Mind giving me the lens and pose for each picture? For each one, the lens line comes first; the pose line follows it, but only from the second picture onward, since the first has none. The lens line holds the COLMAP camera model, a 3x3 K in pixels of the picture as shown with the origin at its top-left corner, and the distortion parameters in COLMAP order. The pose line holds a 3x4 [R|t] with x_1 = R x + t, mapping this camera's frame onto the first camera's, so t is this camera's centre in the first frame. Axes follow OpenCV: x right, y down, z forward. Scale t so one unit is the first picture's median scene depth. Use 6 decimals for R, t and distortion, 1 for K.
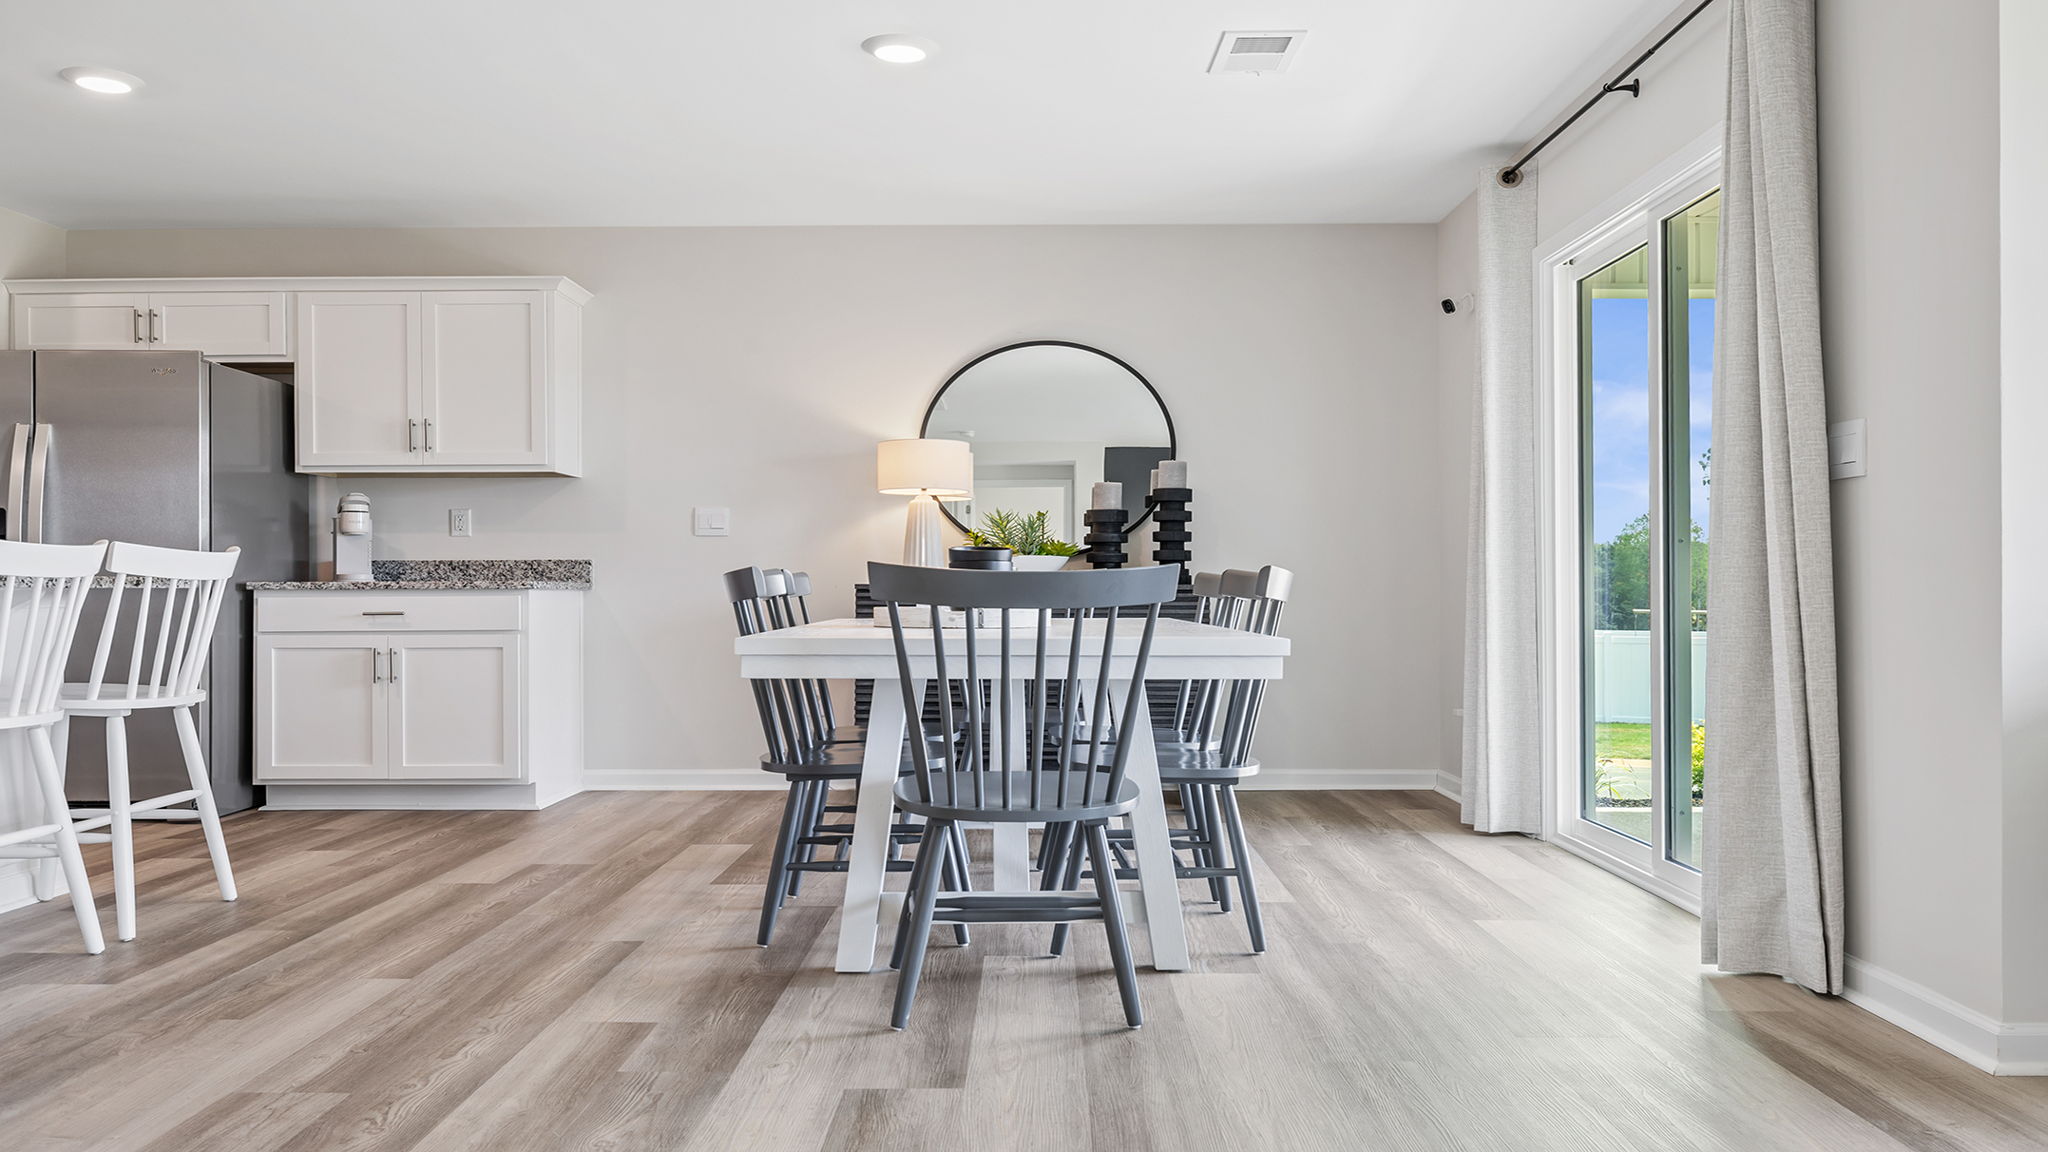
lens RADIAL K [[1572.6, 0, 1022.3], [0, 1572.6, 583.2], [0, 0, 1]] dist [-0.004274, 0.002732]
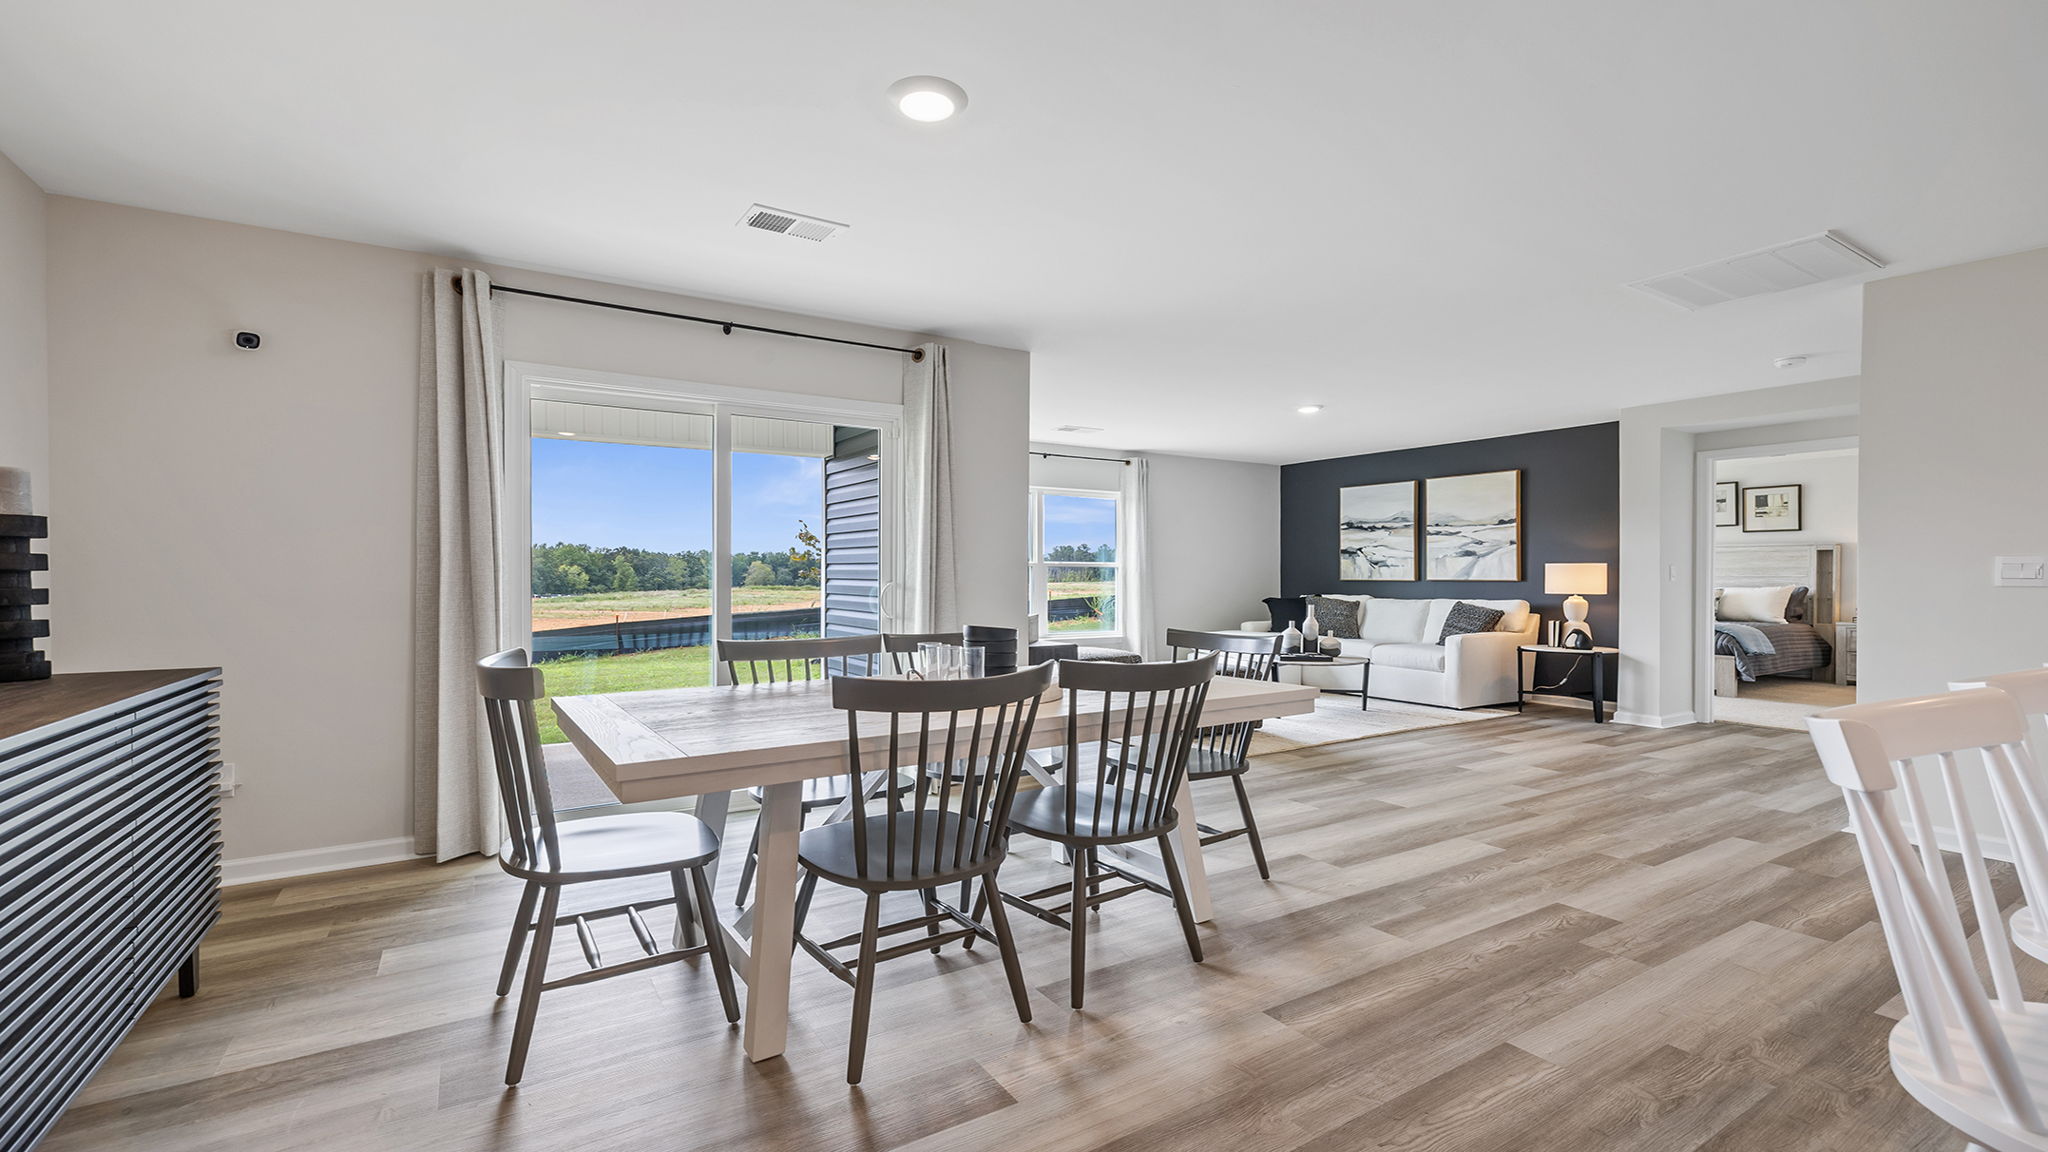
lens RADIAL K [[868.4, 0, 1026.9], [0, 868.4, 583.1], [0, 0, 1]] dist [-0.000173, -0.000132]
pose [[-0.539579, -0.006533, 0.841910, -0.402268], [-0.004610, 0.999978, 0.004806, -0.039629], [-0.841923, -0.001288, -0.539597, 0.903015]]
